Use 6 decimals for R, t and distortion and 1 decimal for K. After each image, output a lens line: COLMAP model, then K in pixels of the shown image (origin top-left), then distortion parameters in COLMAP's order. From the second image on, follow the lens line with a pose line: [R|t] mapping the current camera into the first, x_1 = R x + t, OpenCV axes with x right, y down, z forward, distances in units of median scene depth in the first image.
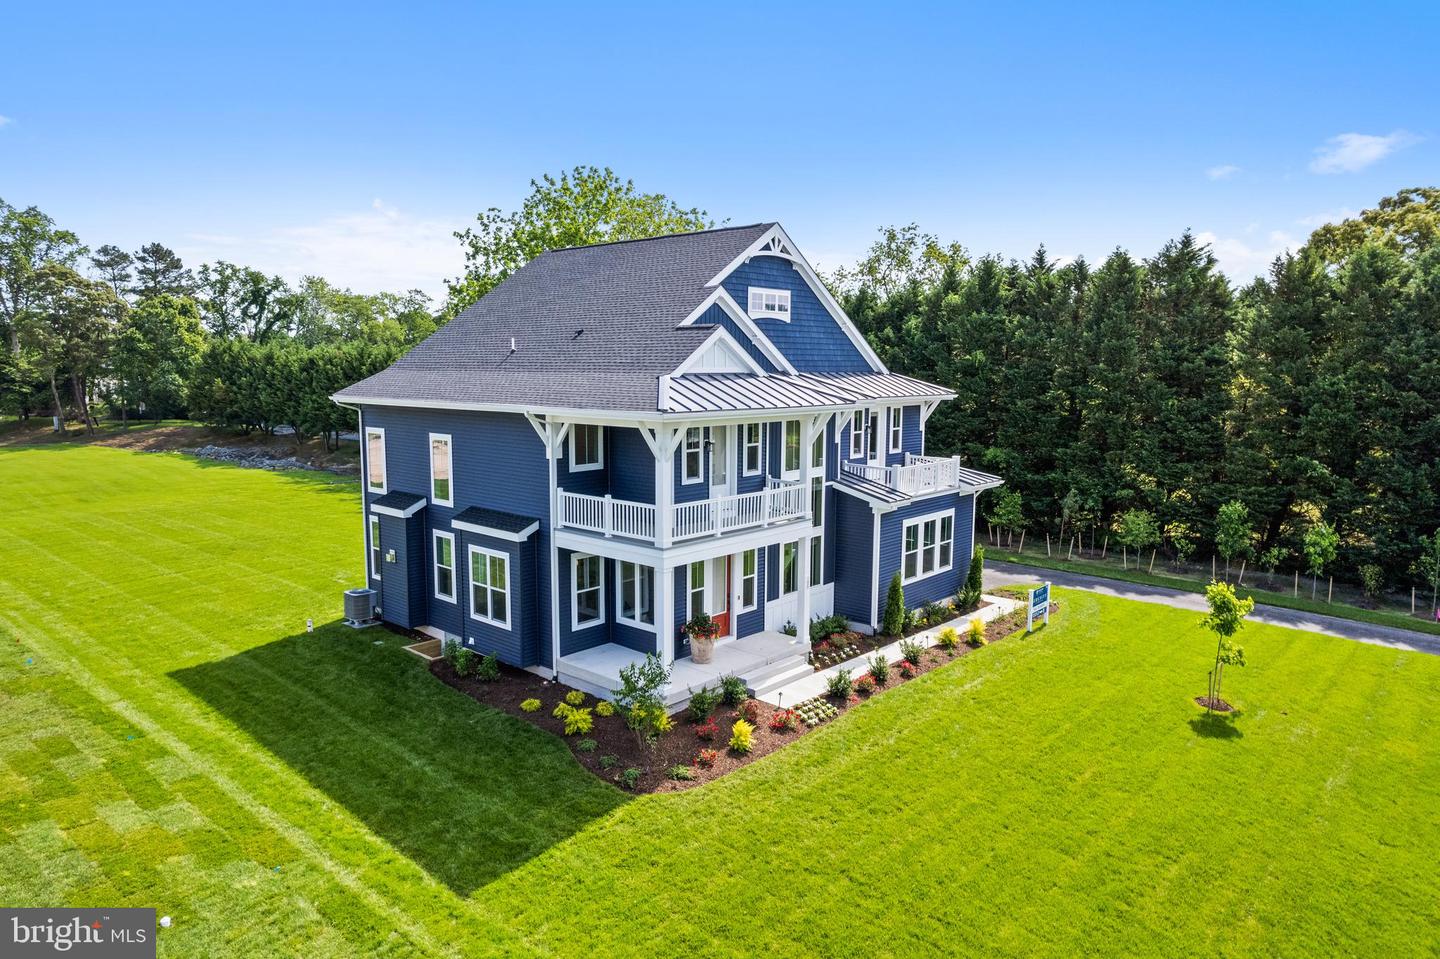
lens RADIAL K [[920.3, 0, 725.2], [0, 920.3, 477.9], [0, 0, 1]] dist [-0.044740, 0.000472]
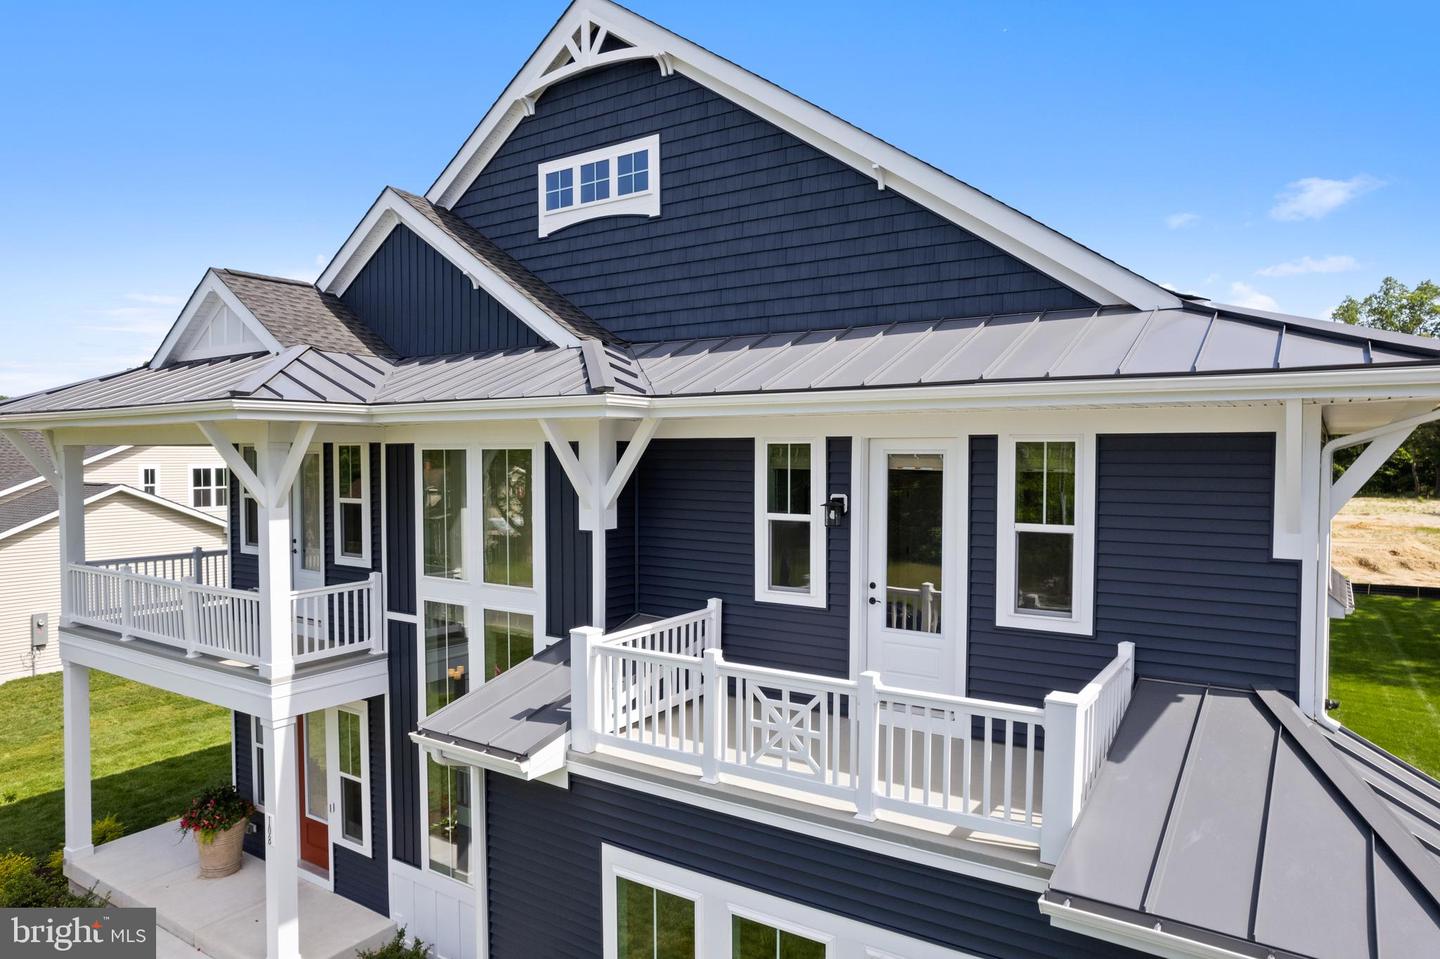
lens RADIAL K [[920.3, 0, 725.2], [0, 920.3, 477.9], [0, 0, 1]] dist [-0.044740, 0.000472]
pose [[0.128402, 0.020038, -0.991520, 0.486360], [-0.119402, 0.992835, 0.004602, -0.068242], [0.984508, 0.117798, 0.129875, 1.051630]]
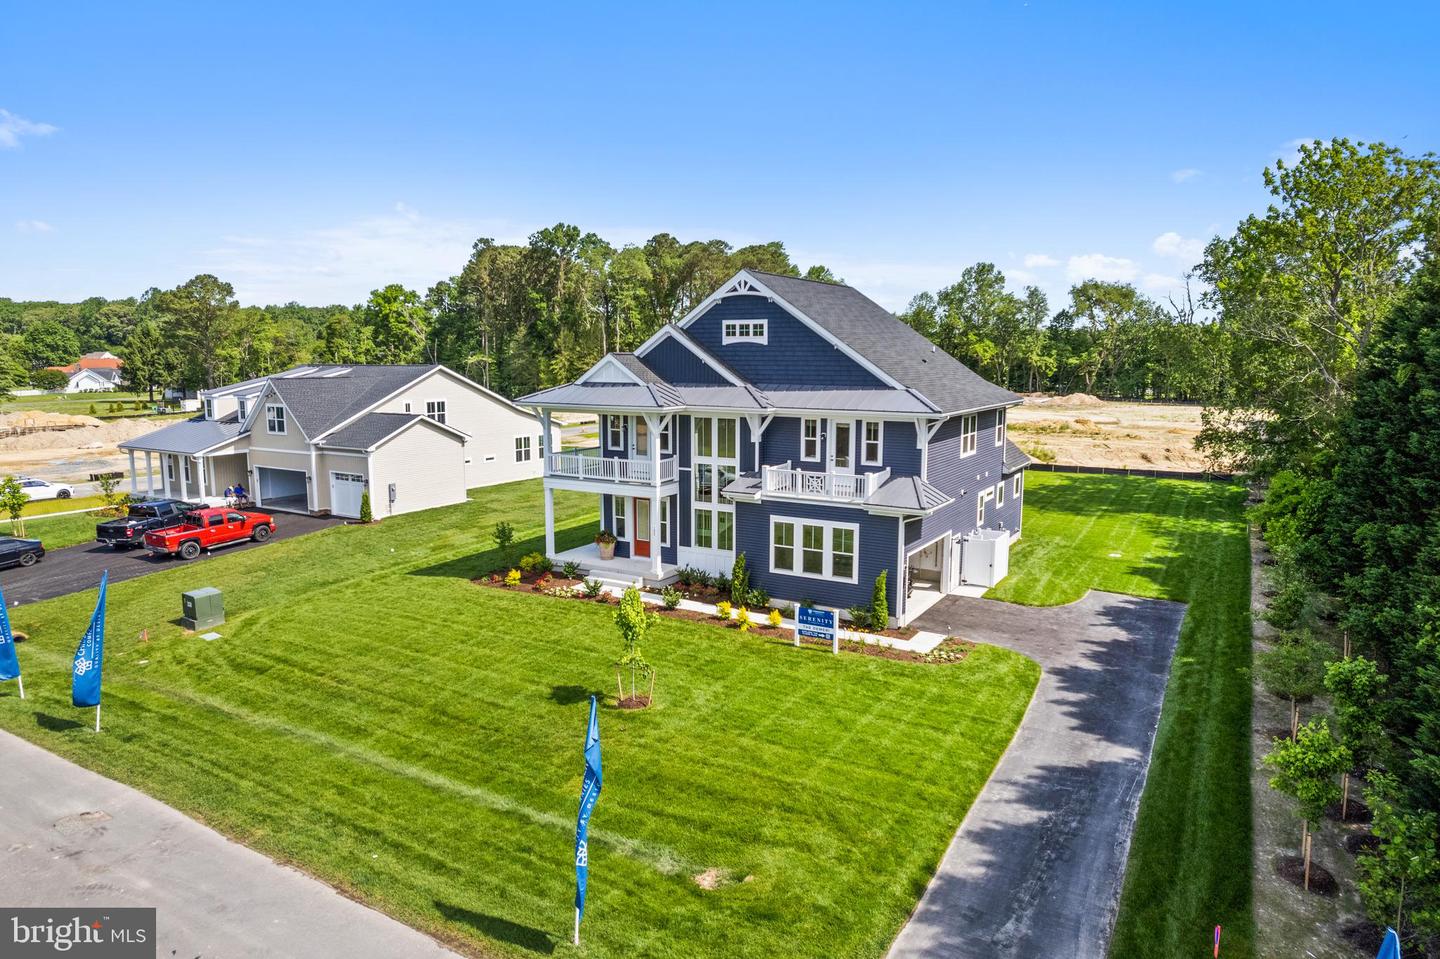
lens RADIAL K [[913.2, 0, 719.5], [0, 913.2, 472.9], [0, 0, 1]] dist [-0.018415, 0.004597]
pose [[0.180018, 0.120949, -0.976199, 1.374096], [-0.119096, 0.987791, 0.100423, -0.120254], [0.976427, 0.098184, 0.192225, 0.758879]]
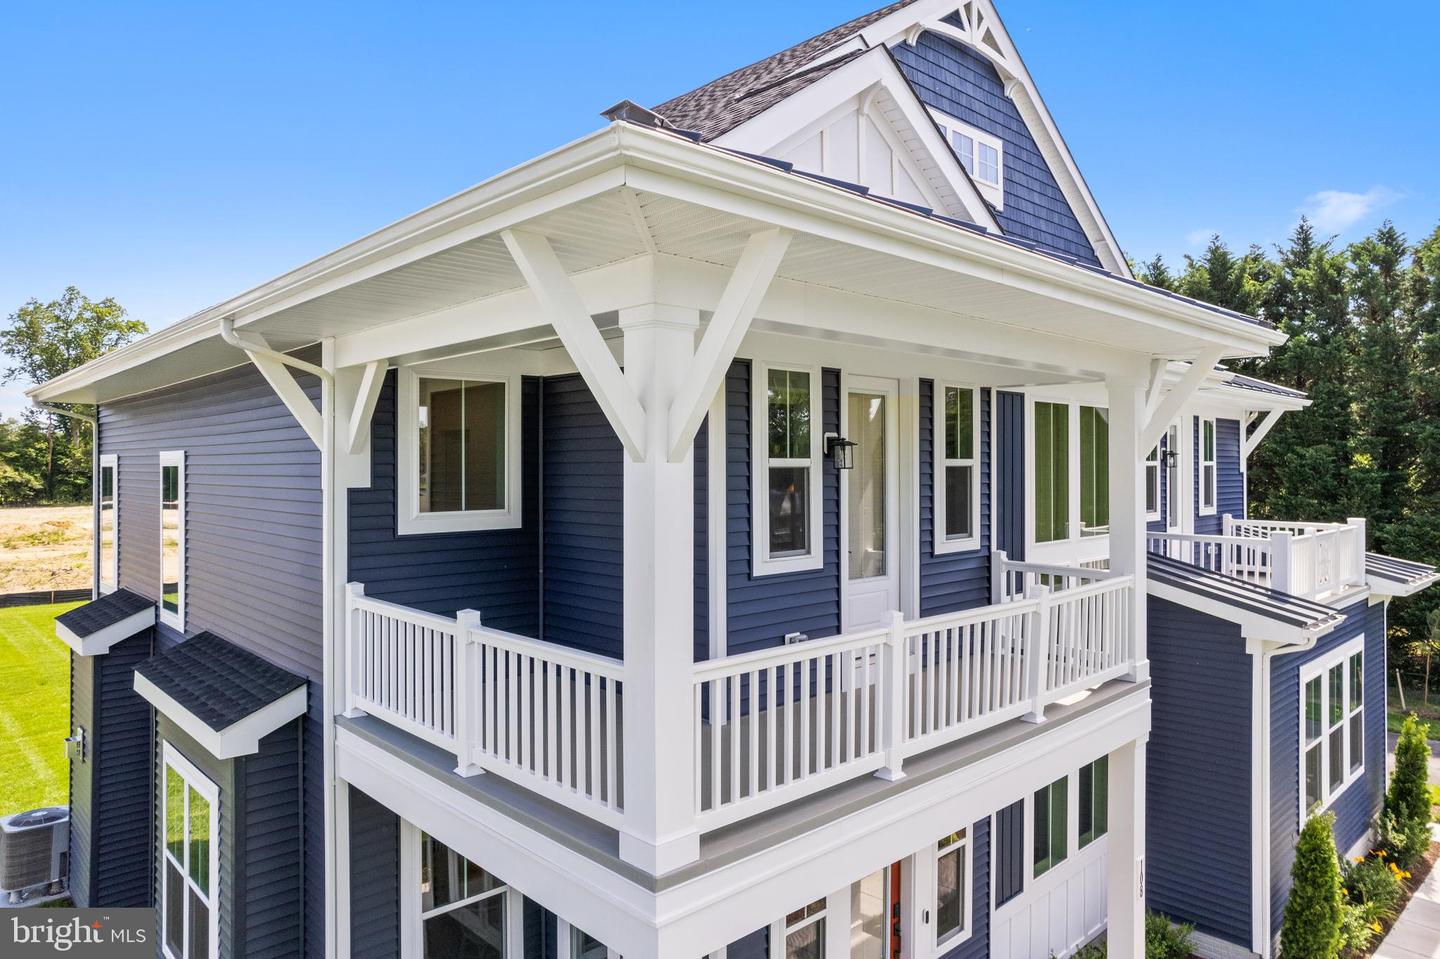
lens RADIAL K [[929.1, 0, 721.9], [0, 929.1, 449.1], [0, 0, 1]] dist [-0.040135, -0.001035]
pose [[0.995292, -0.010370, -0.096368, -0.023978], [-0.003222, 0.990170, -0.139833, 0.007695], [0.096871, 0.139485, 0.985475, 0.599872]]
